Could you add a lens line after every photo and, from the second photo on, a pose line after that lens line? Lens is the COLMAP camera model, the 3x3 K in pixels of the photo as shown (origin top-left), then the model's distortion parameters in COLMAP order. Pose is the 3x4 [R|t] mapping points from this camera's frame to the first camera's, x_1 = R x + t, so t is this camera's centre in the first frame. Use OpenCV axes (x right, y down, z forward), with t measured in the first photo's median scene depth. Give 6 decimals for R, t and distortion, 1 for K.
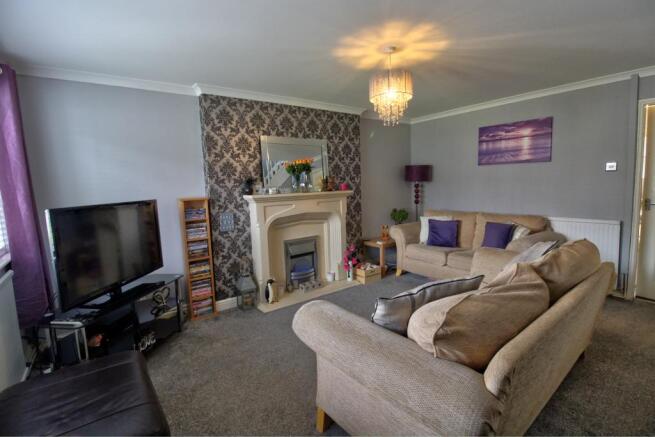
lens RADIAL K [[303.1, 0, 332.8], [0, 303.1, 217.3], [0, 0, 1]] dist [-0.001421, -0.011288]
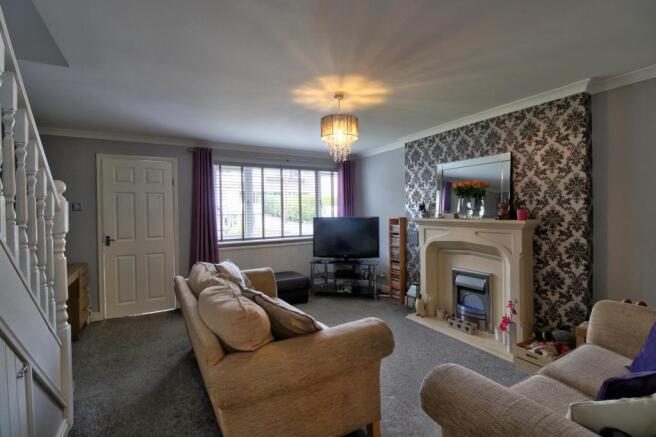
lens RADIAL K [[303.5, 0, 333.3], [0, 303.5, 217.3], [0, 0, 1]] dist [-0.001421, -0.011288]
pose [[-0.133877, 0.062598, -0.989019, 0.885316], [-0.086027, 0.993501, 0.074527, -0.127180], [0.987257, 0.095059, -0.127622, 0.770180]]
